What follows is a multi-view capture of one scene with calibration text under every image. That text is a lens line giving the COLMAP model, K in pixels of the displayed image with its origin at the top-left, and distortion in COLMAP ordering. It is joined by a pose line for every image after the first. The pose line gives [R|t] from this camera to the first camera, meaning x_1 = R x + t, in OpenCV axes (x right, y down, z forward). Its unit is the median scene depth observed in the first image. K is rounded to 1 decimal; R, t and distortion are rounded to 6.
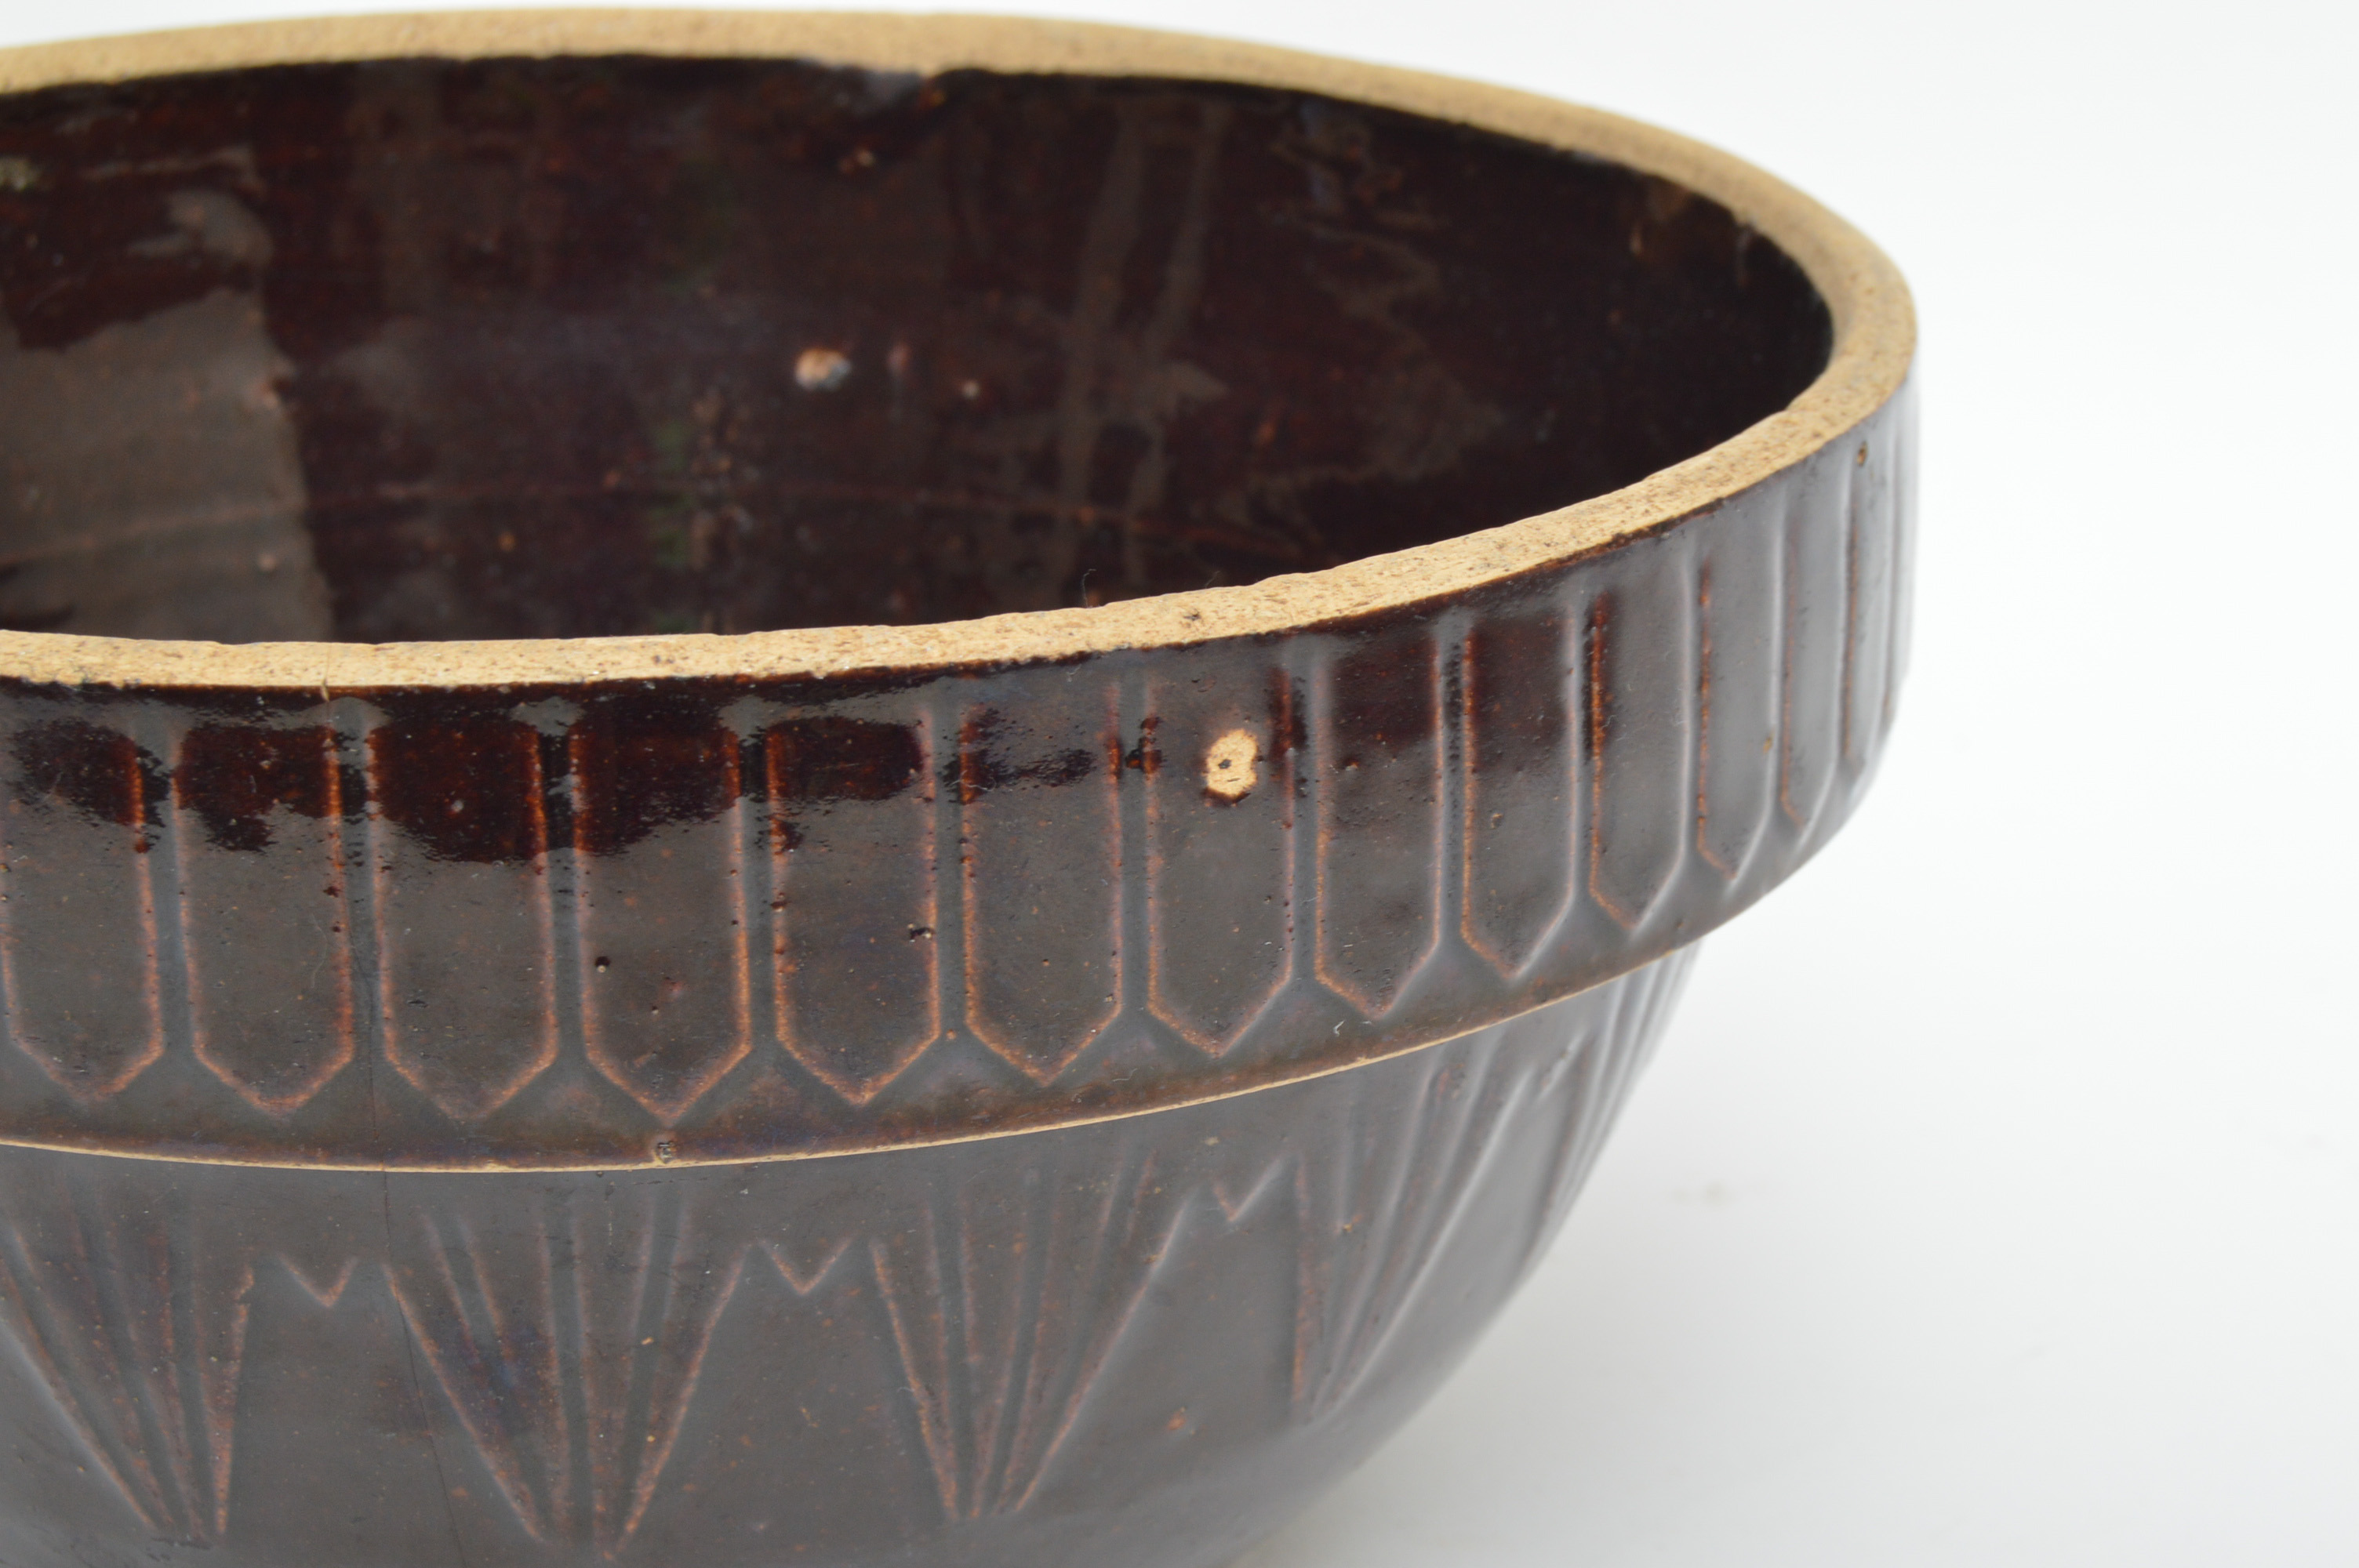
lens RADIAL K [[5430.7, 0, 1181.3], [0, 5430.7, 785.4], [0, 0, 1]] dist [0.039036, 0.000000]
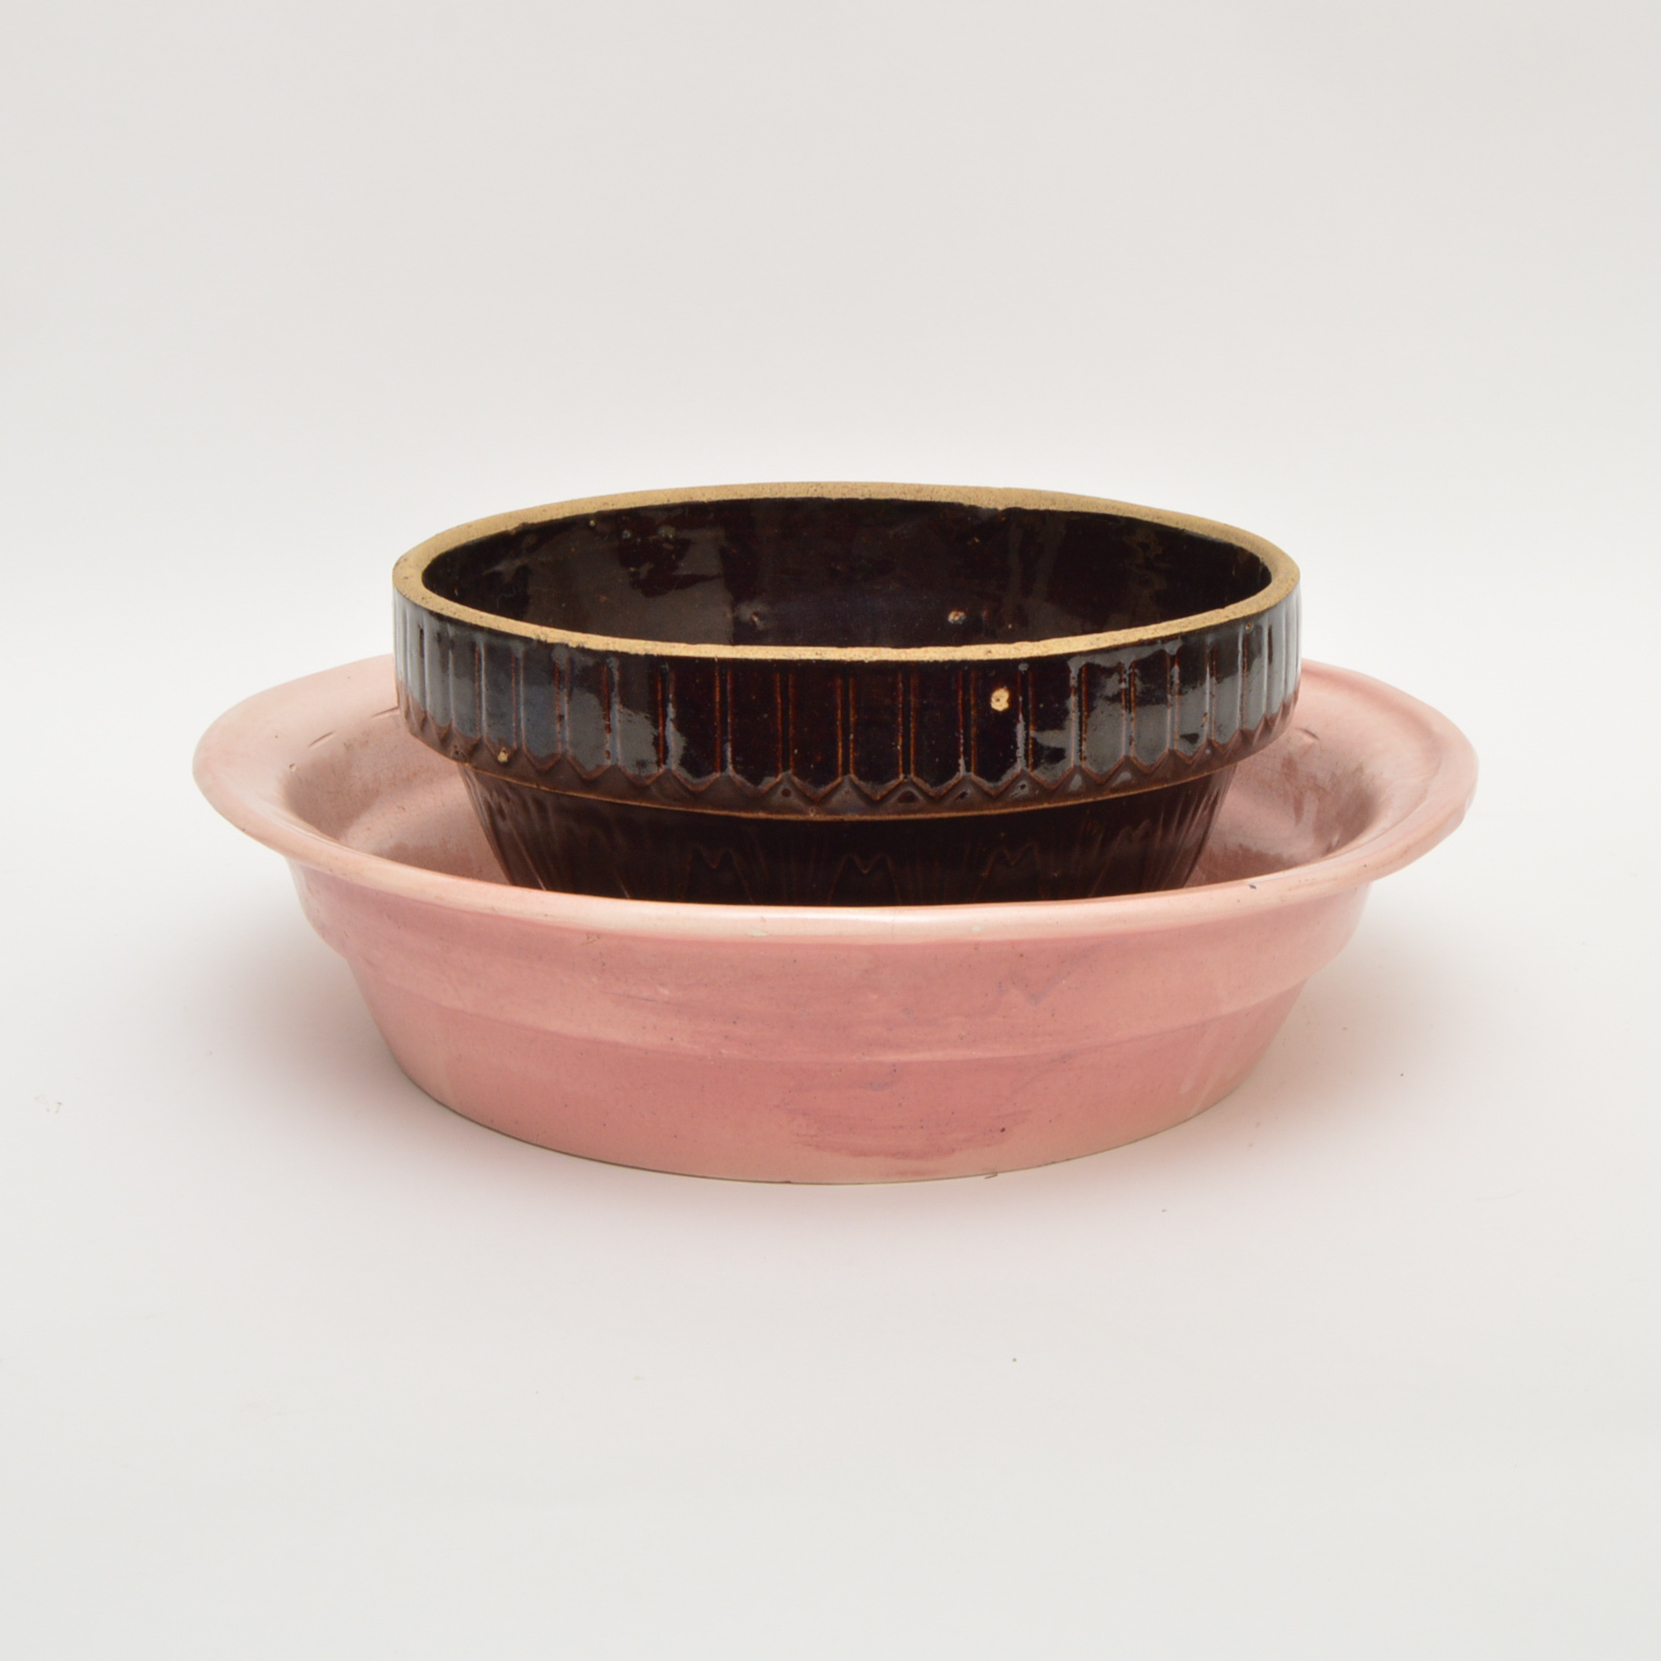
lens RADIAL K [[2846.7, 0, 837.2], [0, 2846.7, 830.6], [0, 0, 1]] dist [-0.001670, 0.000000]
pose [[0.982203, 0.052178, -0.180427, 0.196816], [-0.060382, 0.997362, -0.040276, 0.129457], [0.177850, 0.050453, 0.982763, -0.573139]]
